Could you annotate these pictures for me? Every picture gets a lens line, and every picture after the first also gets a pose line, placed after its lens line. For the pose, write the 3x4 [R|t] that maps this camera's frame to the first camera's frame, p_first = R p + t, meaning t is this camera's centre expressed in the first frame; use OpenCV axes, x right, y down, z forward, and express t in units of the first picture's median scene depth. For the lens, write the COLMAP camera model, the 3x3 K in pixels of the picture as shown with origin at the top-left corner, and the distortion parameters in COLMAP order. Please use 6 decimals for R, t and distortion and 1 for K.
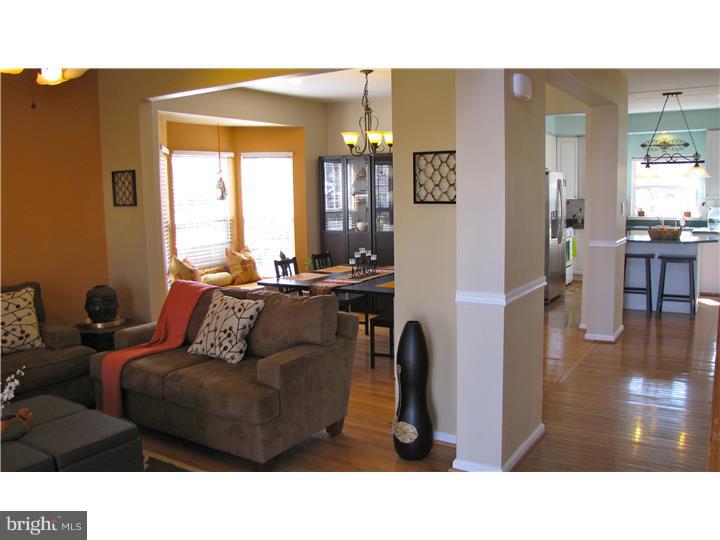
lens RADIAL K [[610.9, 0, 366.3], [0, 610.9, 261.1], [0, 0, 1]] dist [-0.175743, 0.154589]
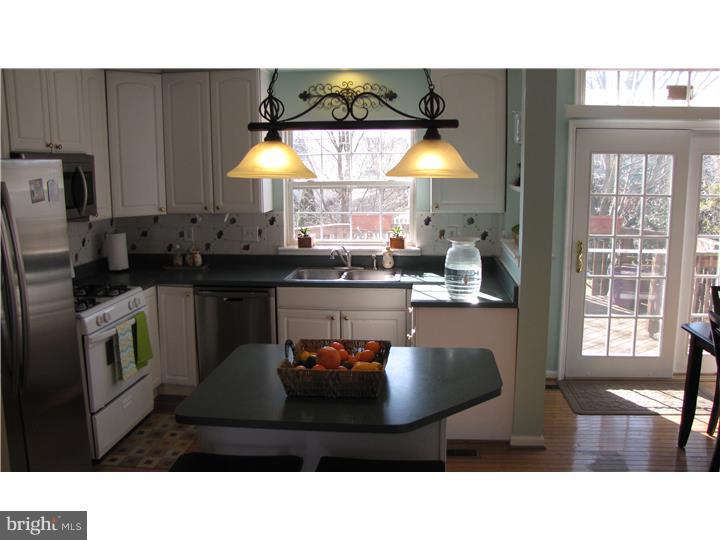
lens RADIAL K [[610.9, 0, 366.3], [0, 610.9, 261.1], [0, 0, 1]] dist [-0.175743, 0.154589]
pose [[0.894630, -0.058108, 0.443014, 0.676339], [0.040991, 0.998000, 0.048126, -0.199176], [-0.444924, -0.024895, 0.895222, 1.259064]]
